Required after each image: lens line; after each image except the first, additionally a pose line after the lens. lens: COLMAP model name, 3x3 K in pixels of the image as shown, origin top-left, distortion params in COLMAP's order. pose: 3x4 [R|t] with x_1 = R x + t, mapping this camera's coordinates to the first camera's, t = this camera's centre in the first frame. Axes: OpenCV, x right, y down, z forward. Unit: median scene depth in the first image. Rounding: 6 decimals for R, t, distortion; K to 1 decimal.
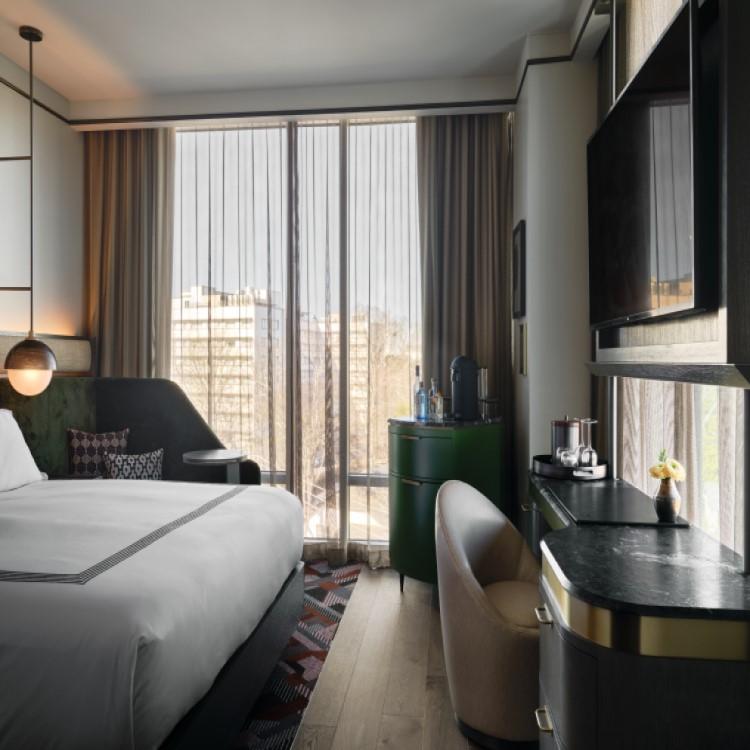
lens RADIAL K [[609.5, 0, 375.0], [0, 609.5, 375.0], [0, 0, 1]] dist [0.000299, 0.000333]
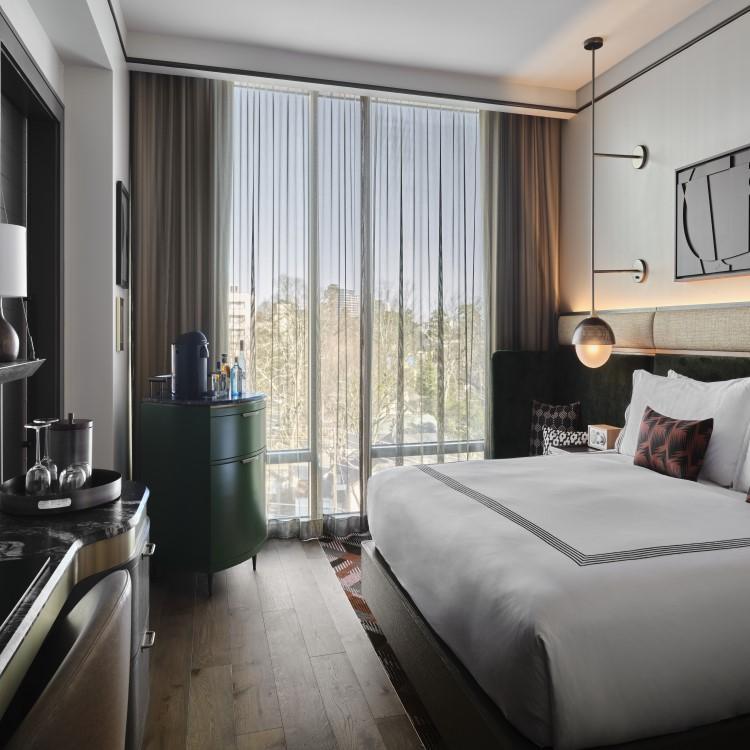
lens RADIAL K [[609.5, 0, 375.0], [0, 609.5, 375.0], [0, 0, 1]] dist [0.000299, 0.000333]
pose [[0.930965, -0.015939, 0.364761, -0.478192], [0.001406, 0.999196, 0.040073, -0.000567], [-0.365106, -0.036794, 0.930238, 0.050938]]
